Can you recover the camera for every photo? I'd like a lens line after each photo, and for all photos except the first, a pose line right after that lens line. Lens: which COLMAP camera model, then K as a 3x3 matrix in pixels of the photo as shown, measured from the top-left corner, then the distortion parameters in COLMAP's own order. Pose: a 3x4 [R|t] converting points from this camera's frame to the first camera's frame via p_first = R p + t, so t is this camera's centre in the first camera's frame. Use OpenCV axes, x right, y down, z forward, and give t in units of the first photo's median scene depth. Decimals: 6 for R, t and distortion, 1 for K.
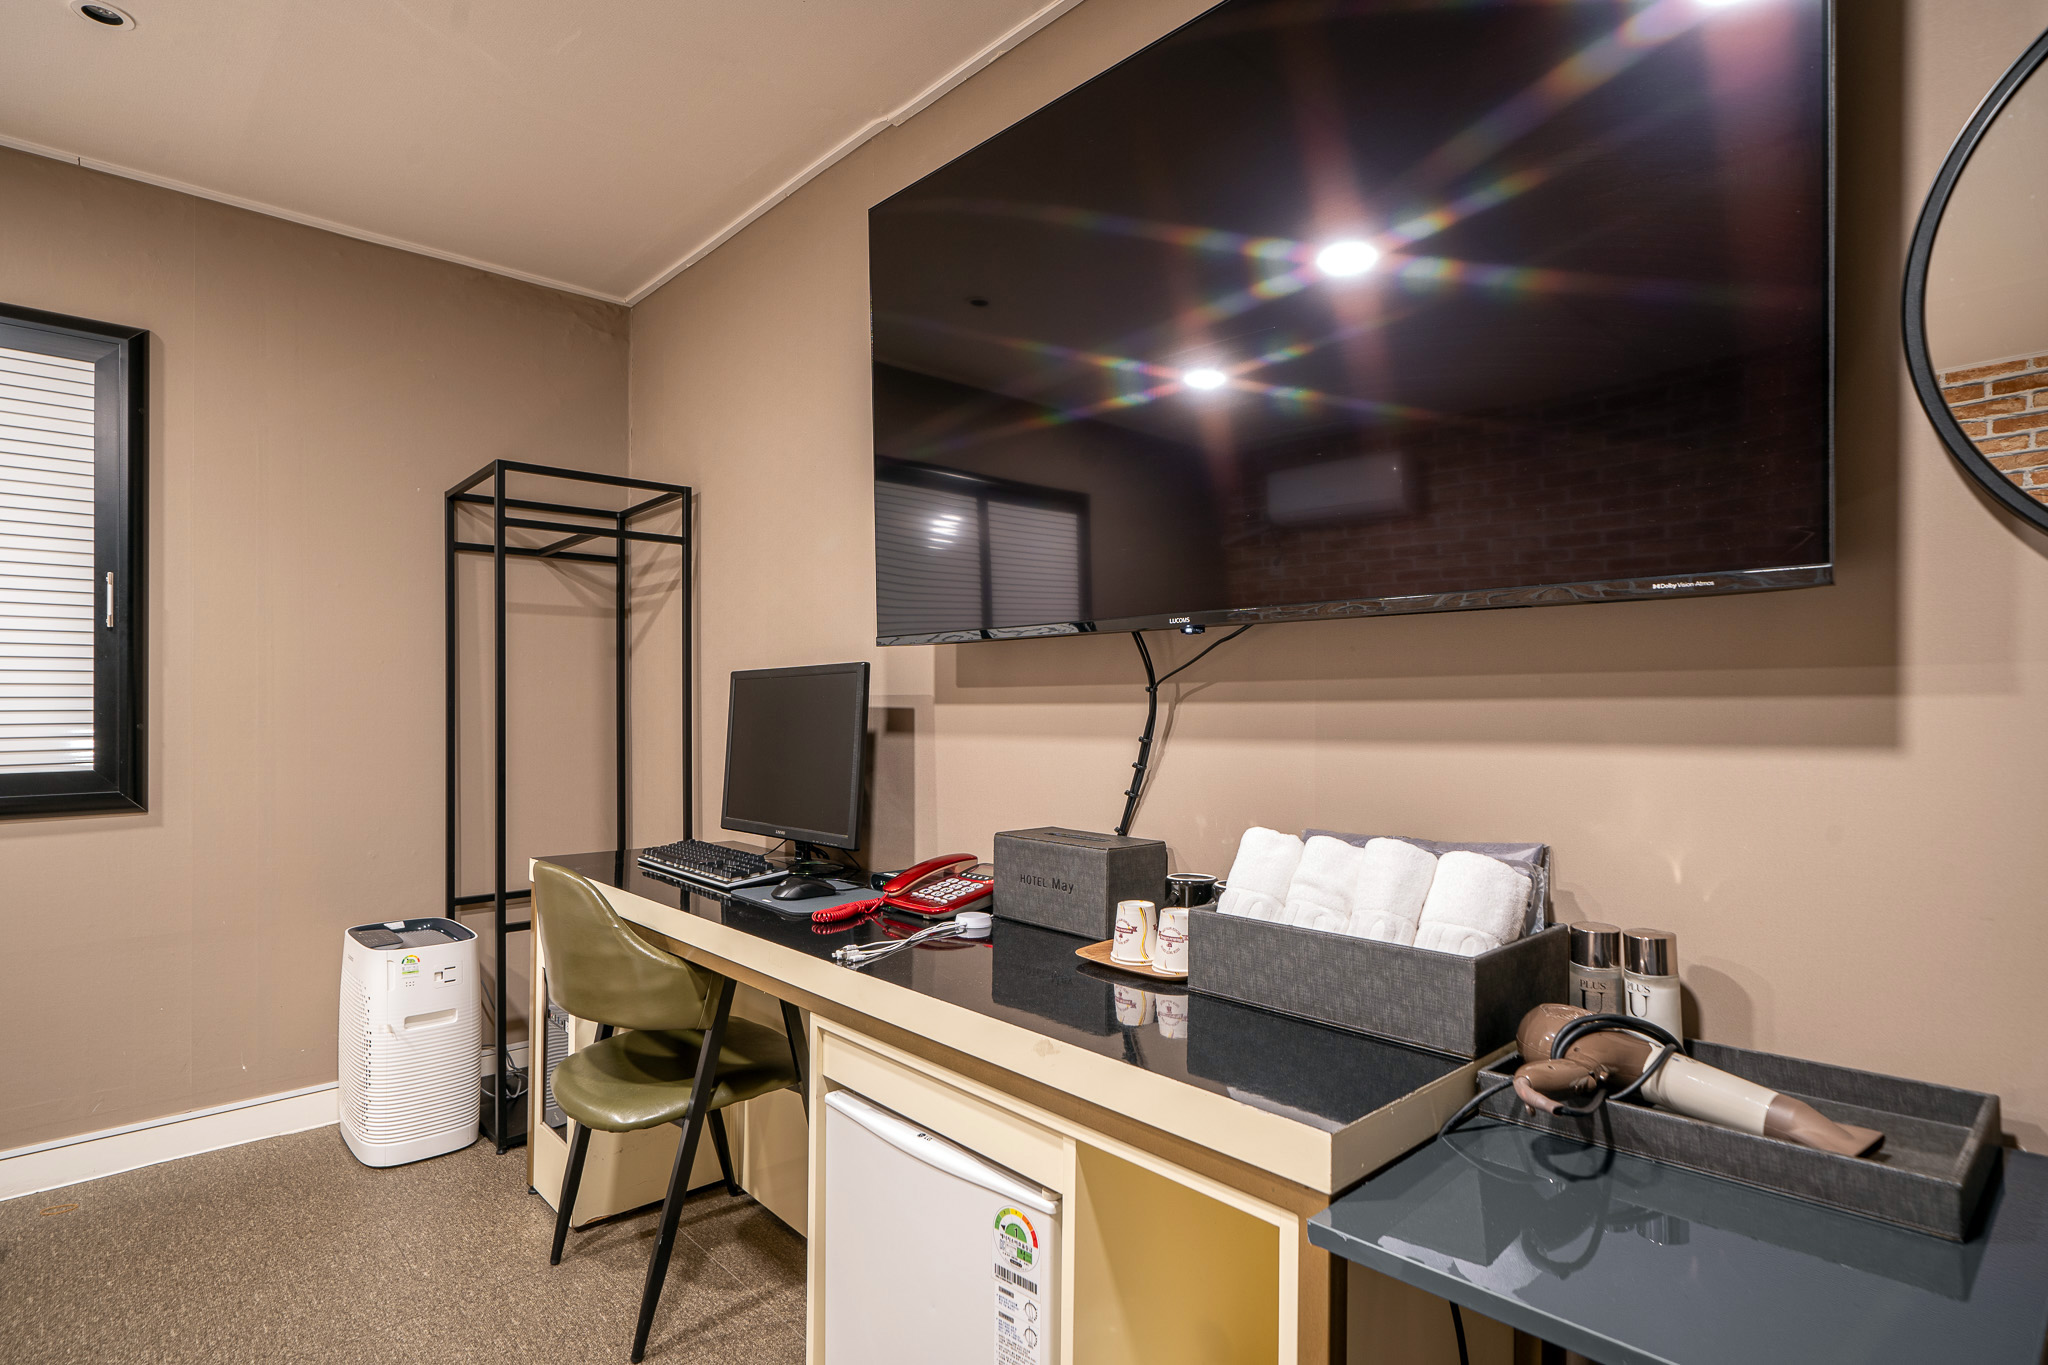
lens RADIAL K [[1079.2, 0, 1007.3], [0, 1079.2, 699.0], [0, 0, 1]] dist [-0.016537, 0.001822]
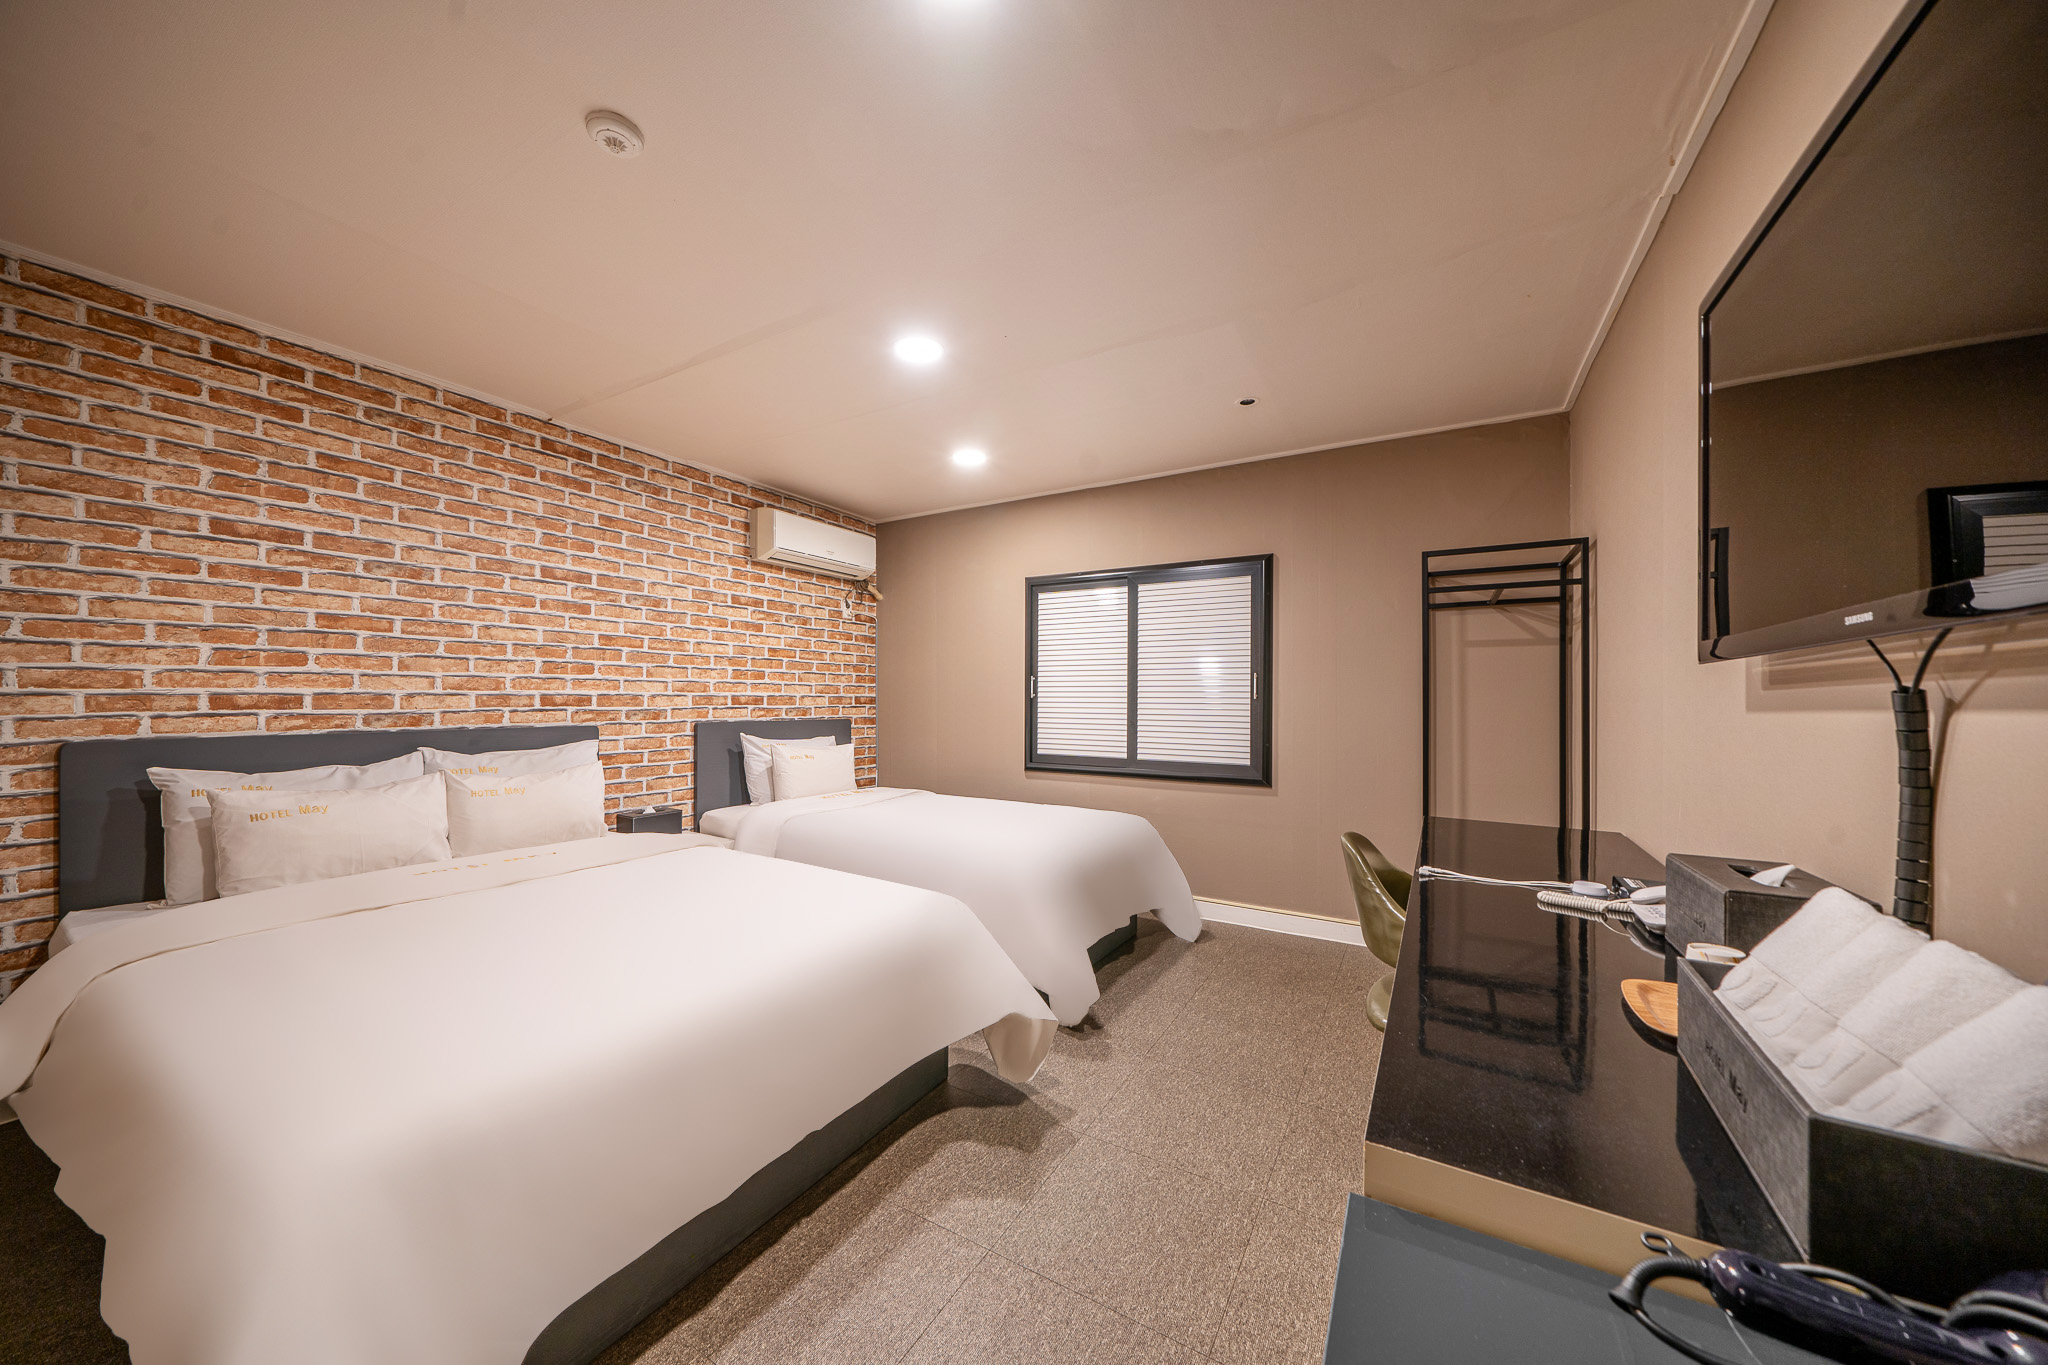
lens RADIAL K [[706.2, 0, 1013.7], [0, 706.2, 686.4], [0, 0, 1]] dist [0.014243, -0.000273]
pose [[0.266476, -0.030215, -0.963368, 0.285570], [0.009450, 0.999542, -0.028736, -0.007625], [0.963795, -0.001447, 0.266640, 0.152265]]
